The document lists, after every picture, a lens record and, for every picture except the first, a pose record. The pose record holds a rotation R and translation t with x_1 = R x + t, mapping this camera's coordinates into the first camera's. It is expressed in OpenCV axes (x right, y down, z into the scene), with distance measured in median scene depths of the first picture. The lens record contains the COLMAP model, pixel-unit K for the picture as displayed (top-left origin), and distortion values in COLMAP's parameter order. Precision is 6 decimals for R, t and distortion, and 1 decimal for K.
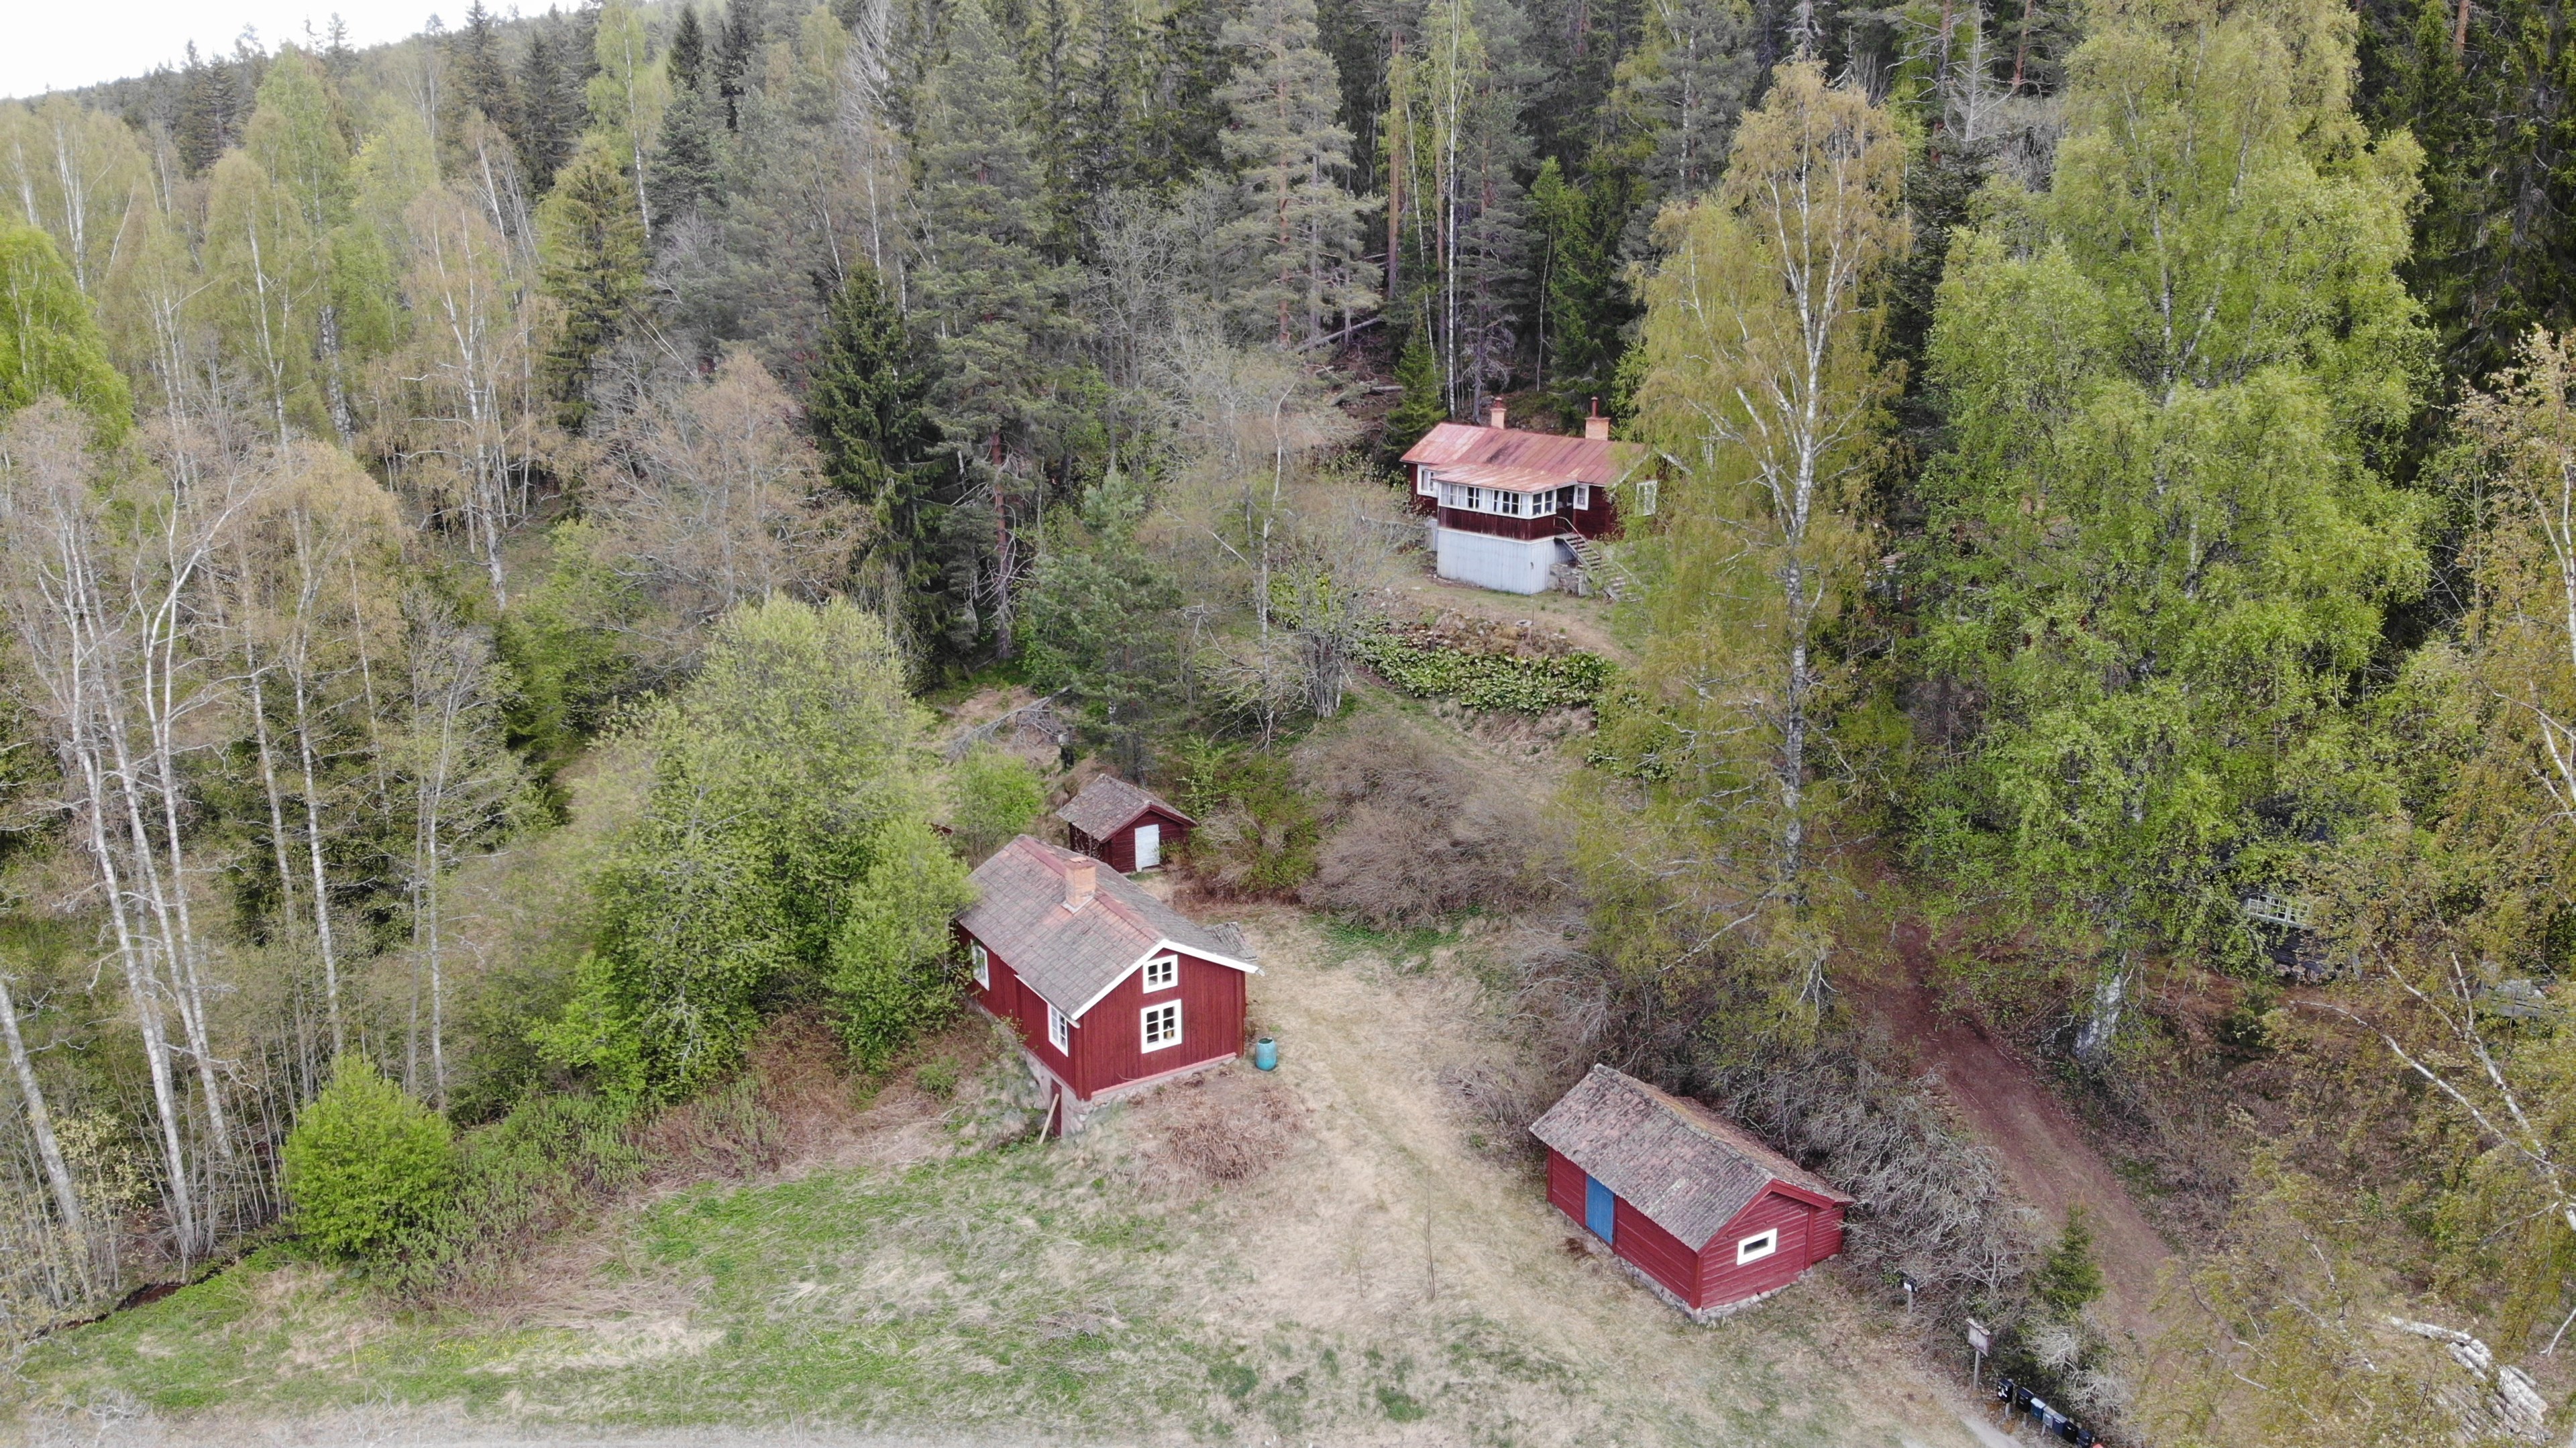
lens RADIAL K [[1869.5, 0, 1332.3], [0, 1869.5, 692.5], [0, 0, 1]] dist [0.000380, -0.067693]
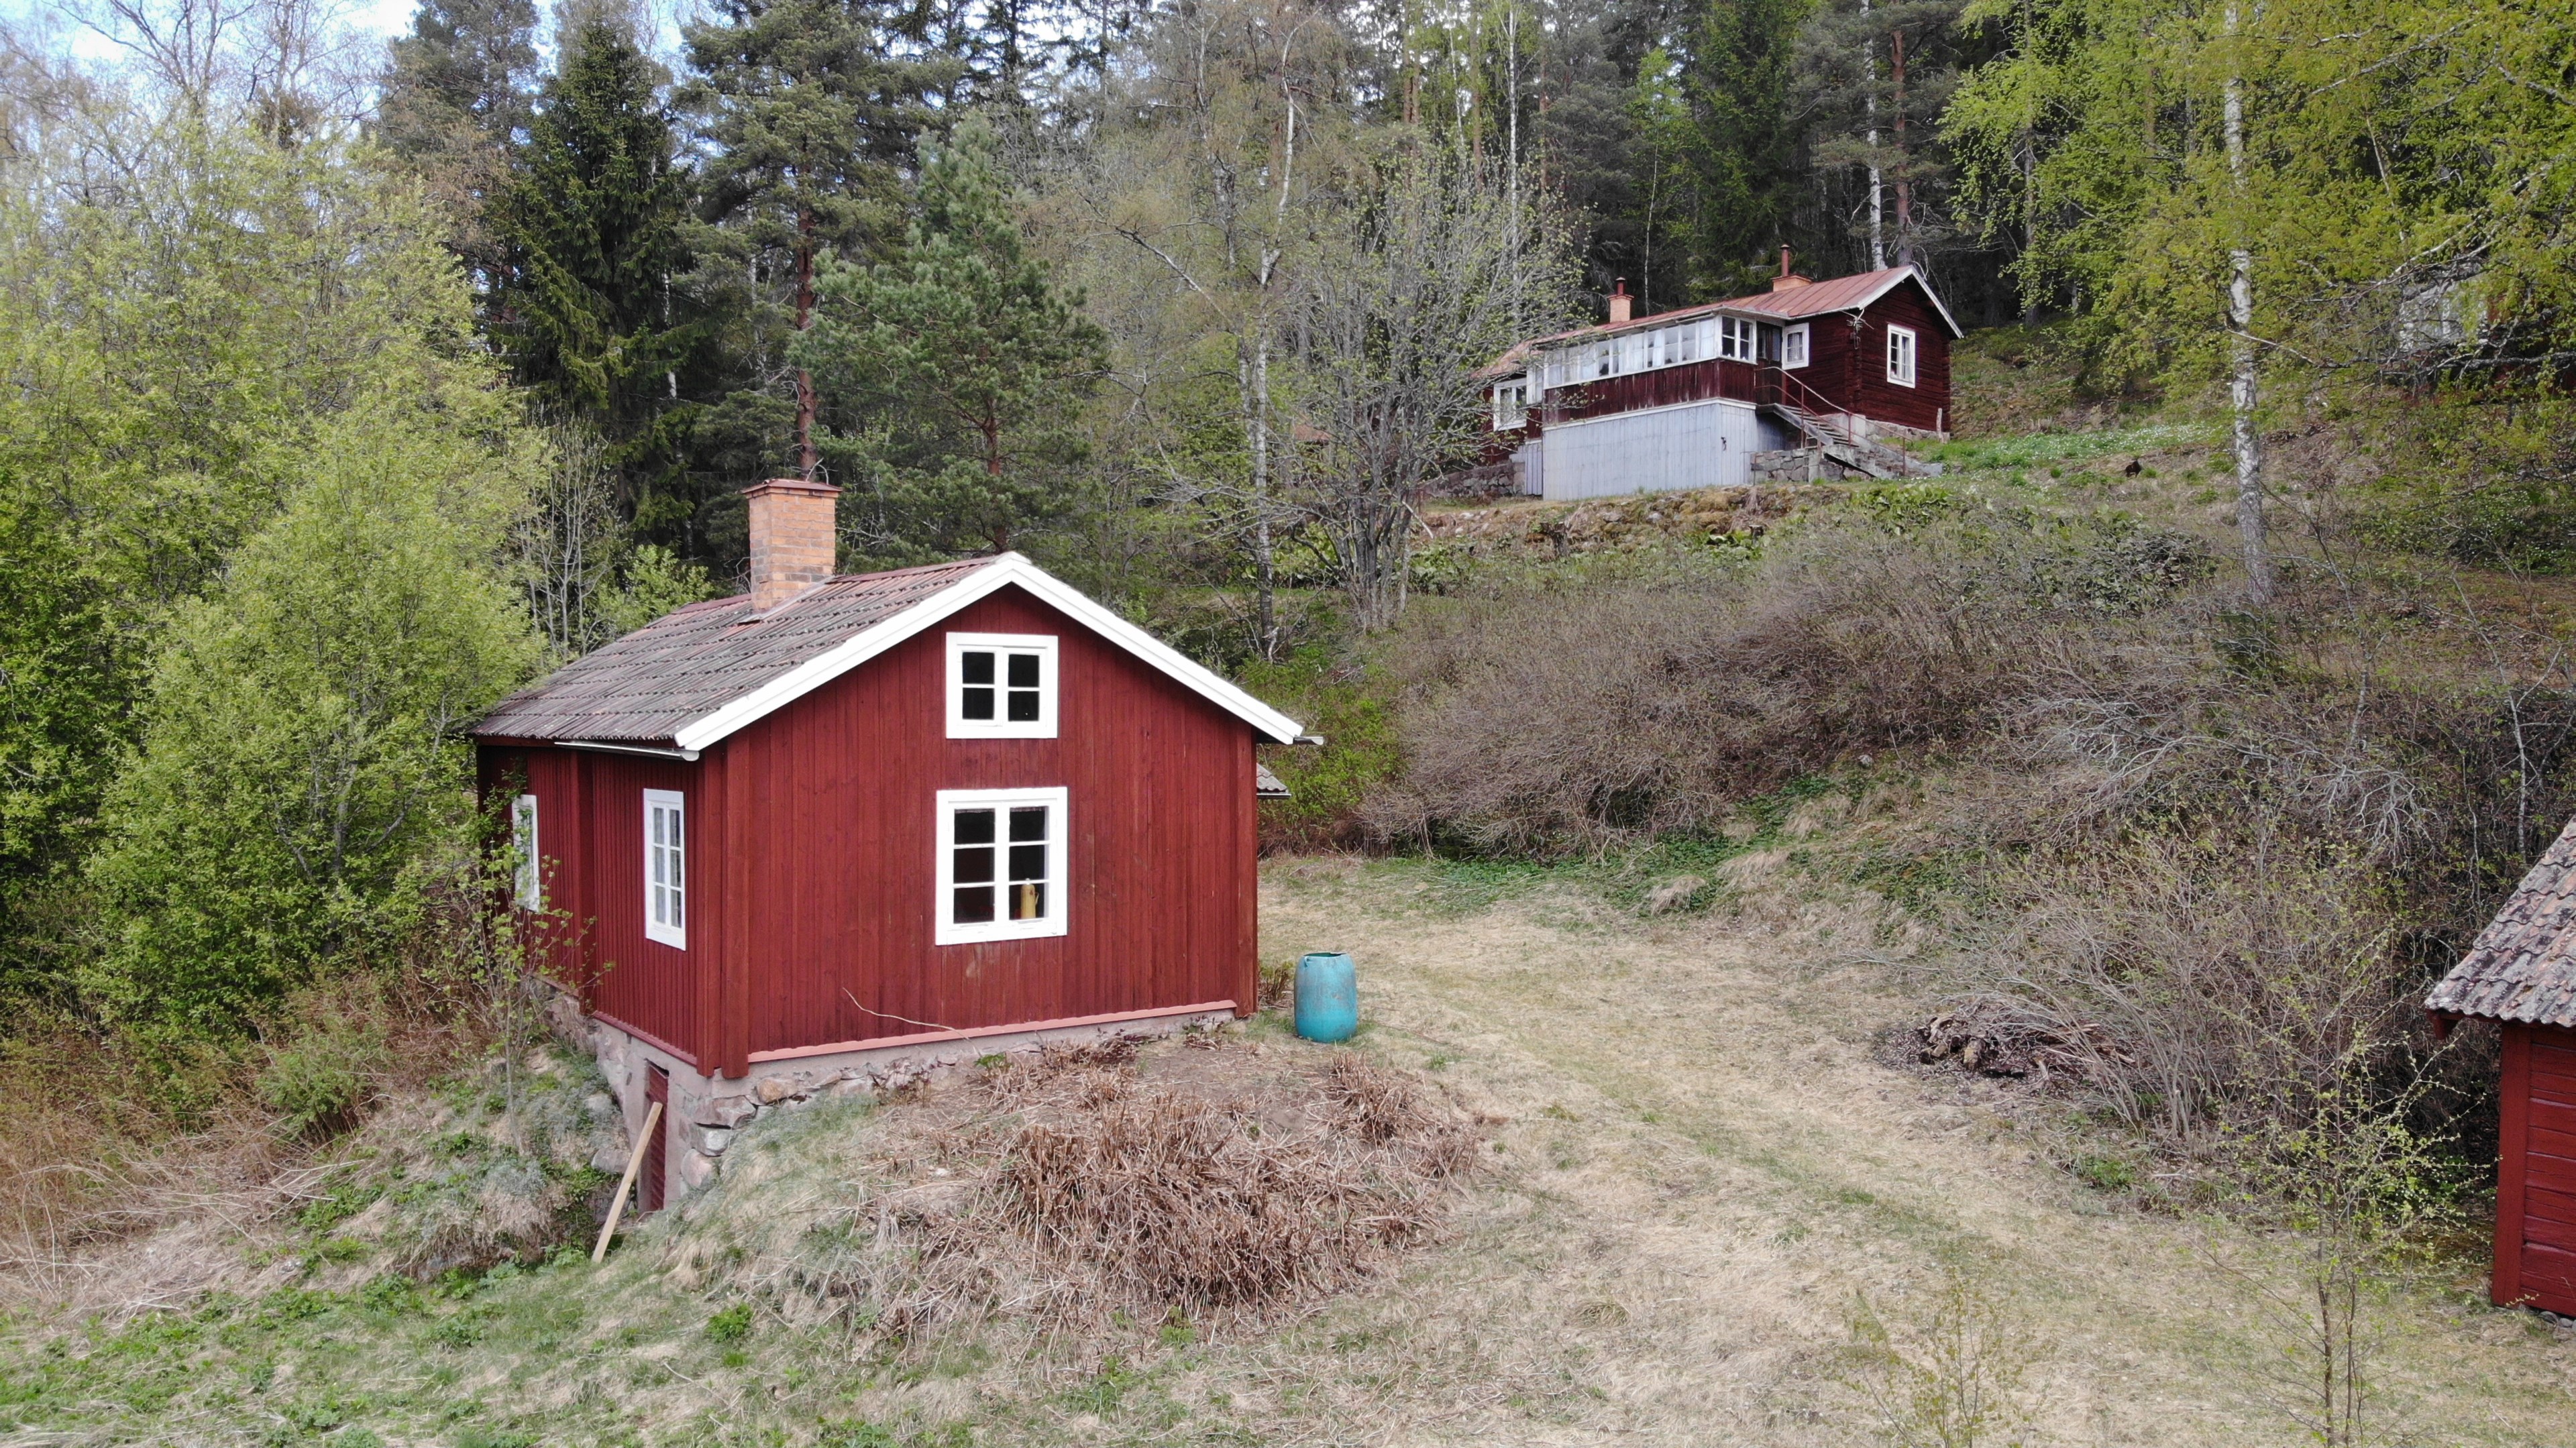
lens RADIAL K [[1869.5, 0, 1294.9], [0, 1869.5, 726.9], [0, 0, 1]] dist [0.000380, -0.067693]
pose [[0.999873, -0.001521, 0.015849, -0.035280], [0.005662, 0.964329, -0.264645, 0.178731], [-0.014881, 0.264701, 0.964216, 0.515155]]
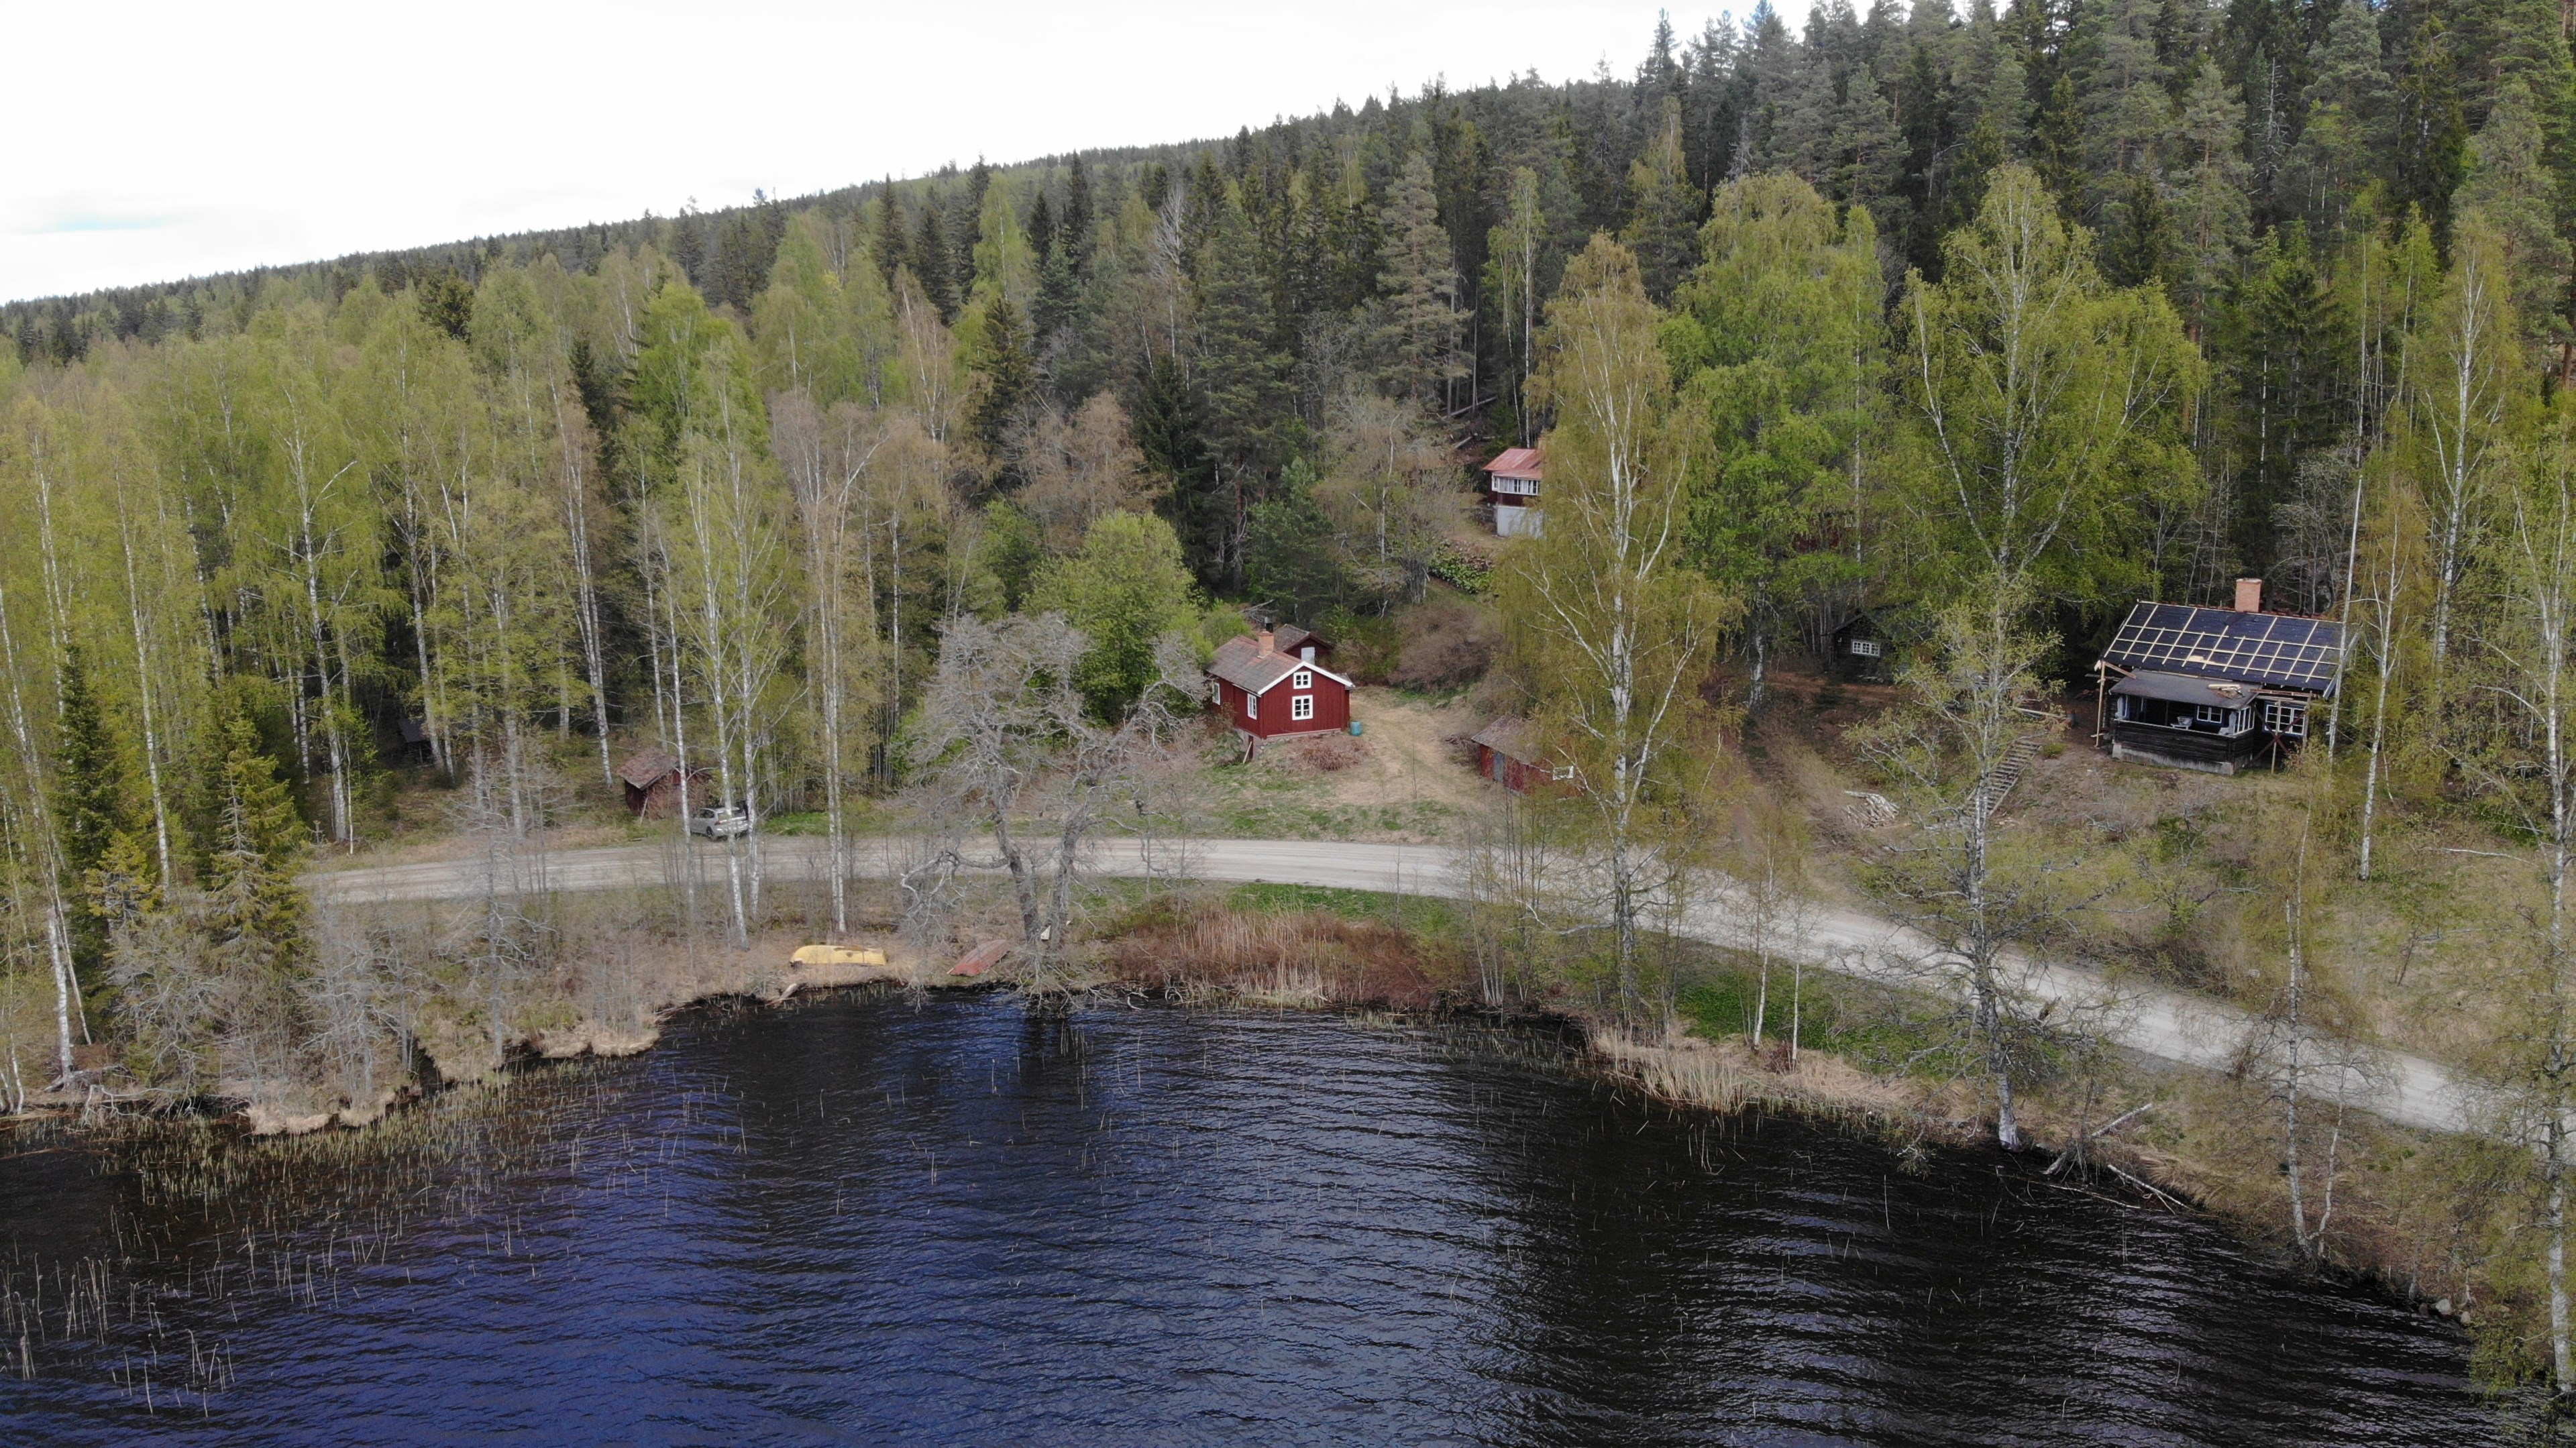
lens RADIAL K [[1869.5, 0, 1267.7], [0, 1869.5, 722.1], [0, 0, 1]] dist [0.000380, -0.067693]
pose [[0.985570, 0.026066, -0.167248, 0.155800], [-0.036443, 0.997576, -0.059278, 0.235445], [0.165297, 0.064518, 0.984131, -0.739944]]
